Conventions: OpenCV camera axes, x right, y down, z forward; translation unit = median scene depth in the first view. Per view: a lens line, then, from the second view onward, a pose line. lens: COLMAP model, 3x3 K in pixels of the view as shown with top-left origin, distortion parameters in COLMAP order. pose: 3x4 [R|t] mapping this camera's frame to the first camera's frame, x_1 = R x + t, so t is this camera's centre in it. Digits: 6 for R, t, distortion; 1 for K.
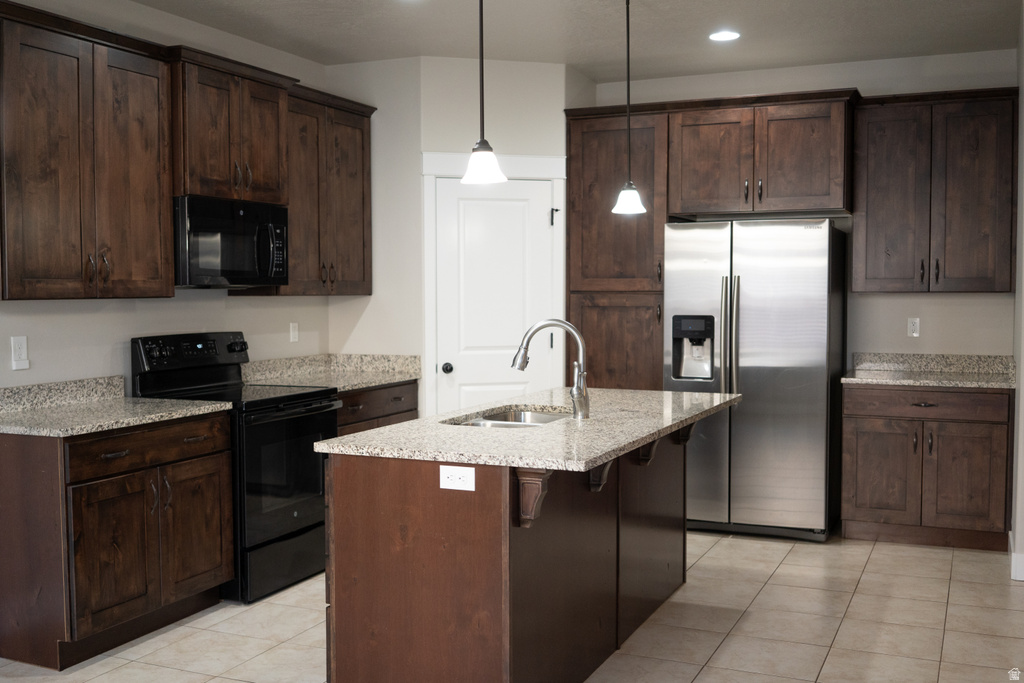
lens RADIAL K [[1065.0, 0, 512.0], [0, 1065.0, 341.5], [0, 0, 1]] dist [0.098786, -0.277090]
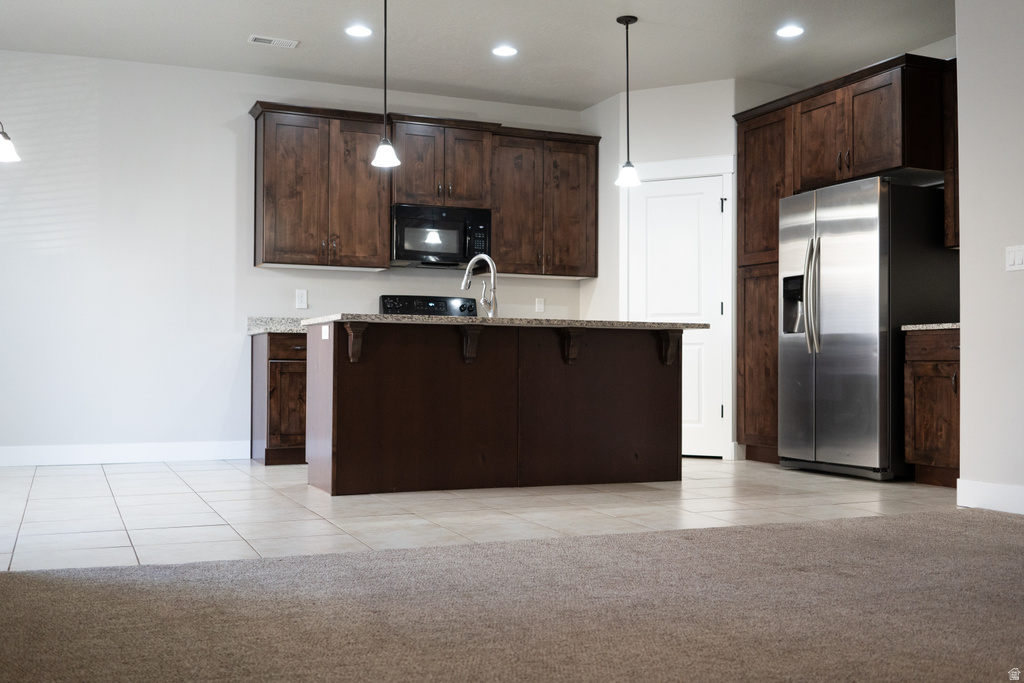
lens RADIAL K [[1065.0, 0, 512.0], [0, 1065.0, 341.5], [0, 0, 1]] dist [0.098786, -0.277090]
pose [[0.731500, -0.009479, -0.681776, 0.815739], [-0.042120, 0.997365, -0.059059, 0.139636], [0.680540, 0.071918, 0.729173, -0.030728]]
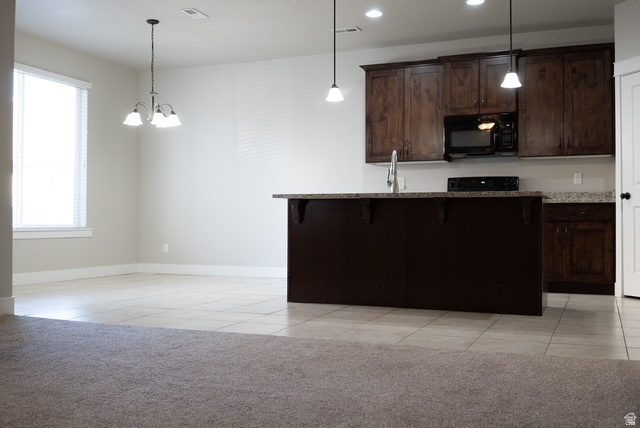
lens RADIAL K [[700.2, 0, 301.7], [0, 700.2, 214.7], [0, 0, 1]] dist [-0.006025, -0.026500]
pose [[-0.005083, -0.013431, -0.999897, 1.123606], [-0.054093, 0.998449, -0.013136, 0.106903], [0.998523, 0.054021, -0.005802, 0.625696]]
